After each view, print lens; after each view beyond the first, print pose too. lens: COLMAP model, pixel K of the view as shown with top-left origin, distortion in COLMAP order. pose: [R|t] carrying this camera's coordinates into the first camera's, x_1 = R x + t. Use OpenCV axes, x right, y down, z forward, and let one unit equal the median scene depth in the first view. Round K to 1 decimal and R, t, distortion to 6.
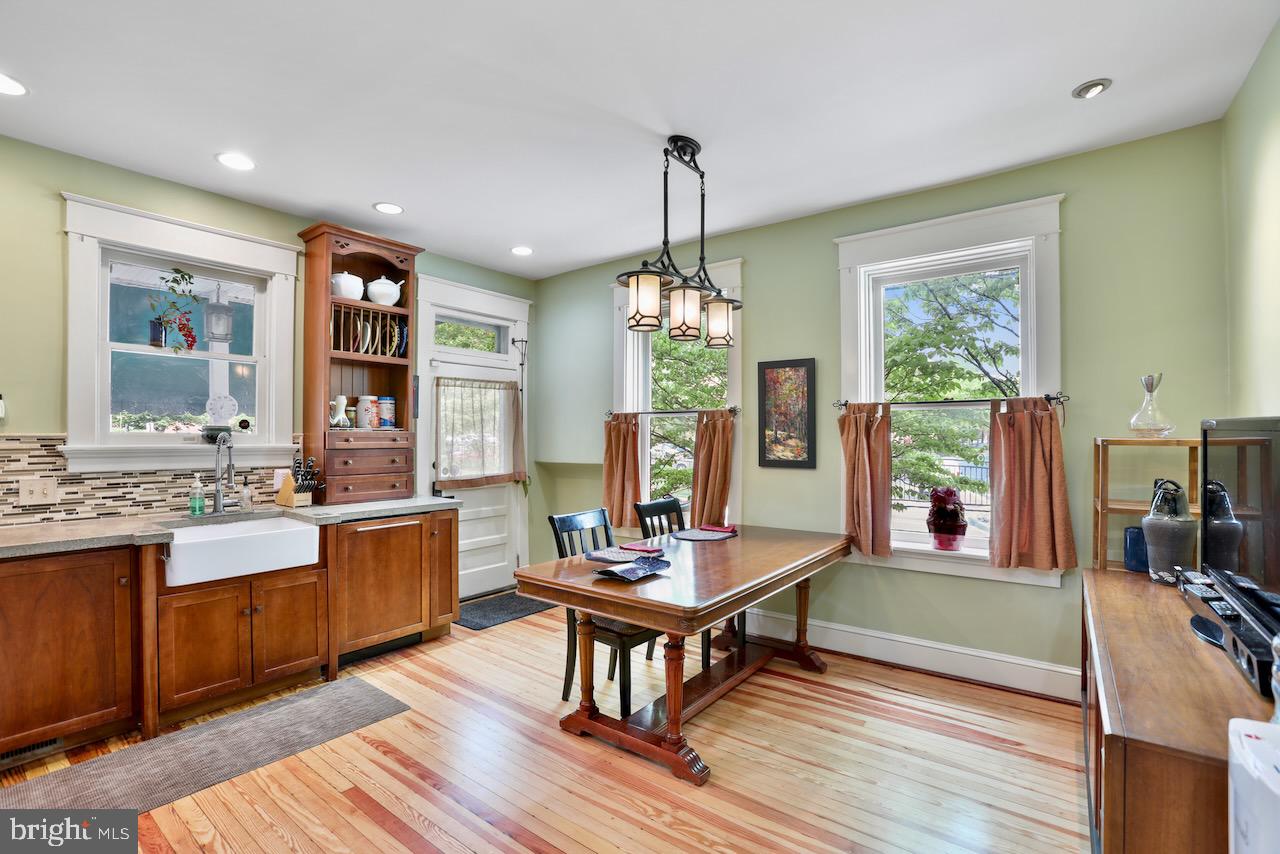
lens RADIAL K [[585.9, 0, 645.5], [0, 585.9, 428.7], [0, 0, 1]] dist [-0.060891, 0.017947]
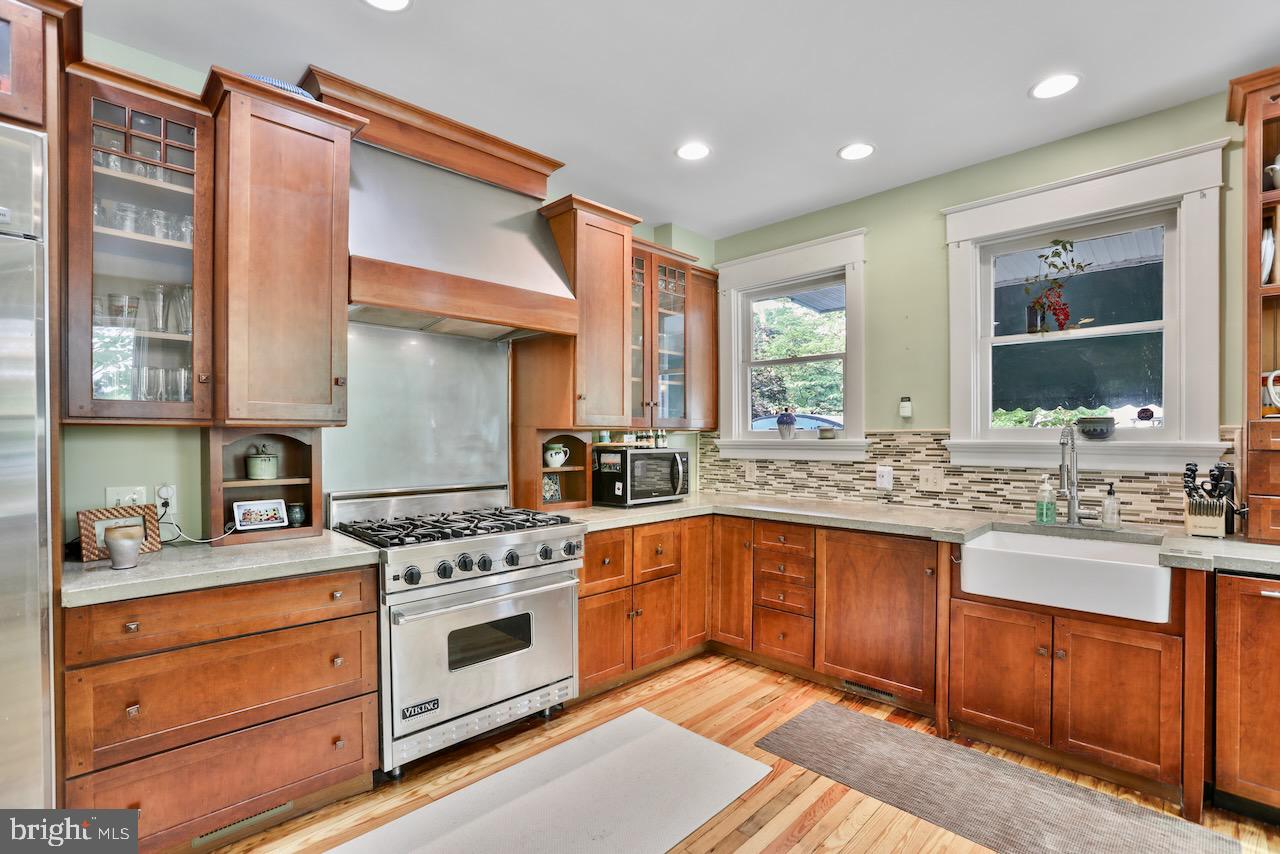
lens RADIAL K [[585.9, 0, 642.7], [0, 585.9, 437.6], [0, 0, 1]] dist [-0.060891, 0.017947]
pose [[-0.163754, 0.003787, -0.986494, 0.165098], [0.016643, 0.999861, 0.001076, 0.013859], [0.986361, -0.016242, -0.163794, 0.573889]]
